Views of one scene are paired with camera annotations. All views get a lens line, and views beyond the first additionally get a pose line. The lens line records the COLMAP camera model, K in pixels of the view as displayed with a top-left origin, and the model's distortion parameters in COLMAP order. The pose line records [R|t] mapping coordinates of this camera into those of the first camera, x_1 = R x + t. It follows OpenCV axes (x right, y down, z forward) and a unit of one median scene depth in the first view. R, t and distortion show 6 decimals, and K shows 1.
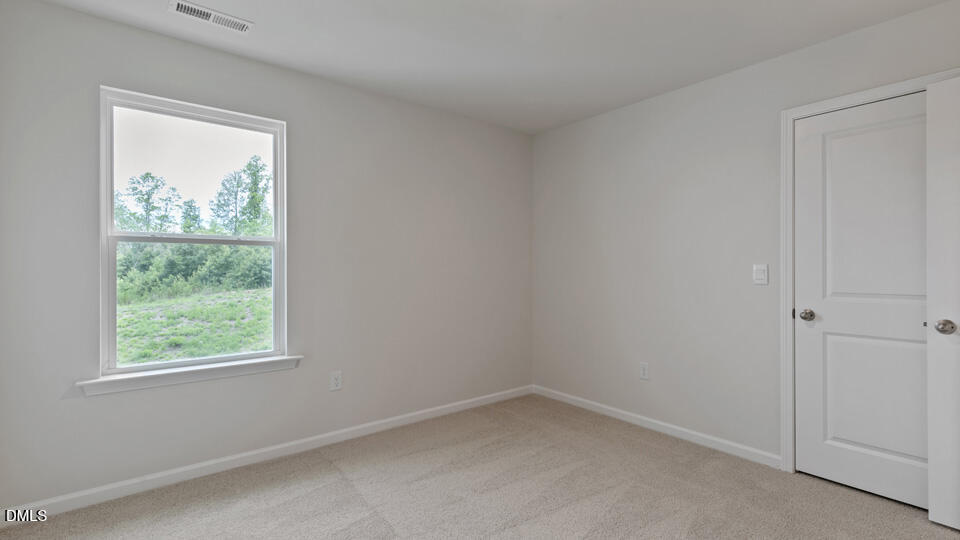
lens RADIAL K [[449.0, 0, 489.9], [0, 449.0, 264.7], [0, 0, 1]] dist [0.003208, 0.000433]
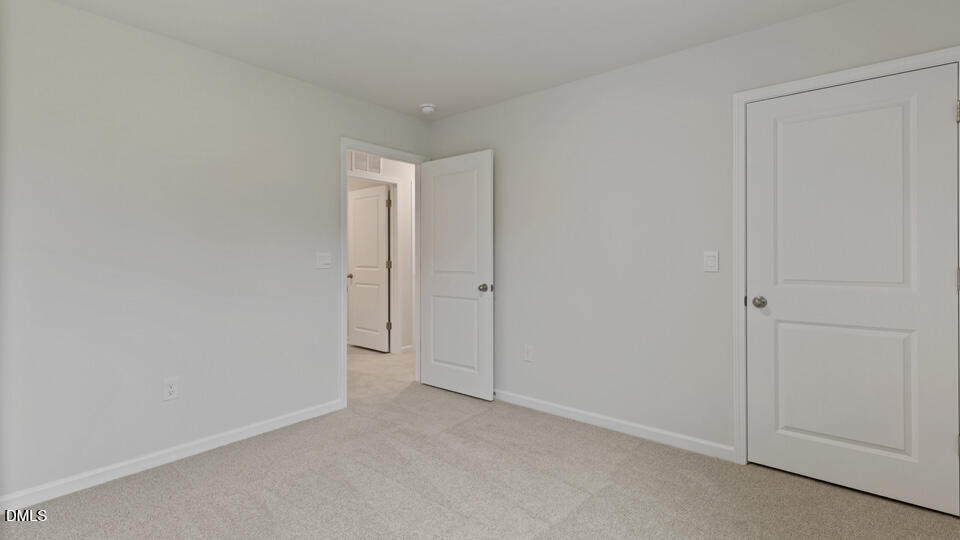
lens RADIAL K [[449.0, 0, 454.6], [0, 449.0, 250.9], [0, 0, 1]] dist [0.003208, 0.000433]
pose [[0.986701, 0.002705, 0.162521, -0.111944], [-0.002585, 0.999996, -0.000946, 0.001851], [-0.162523, 0.000514, 0.986705, 0.144920]]
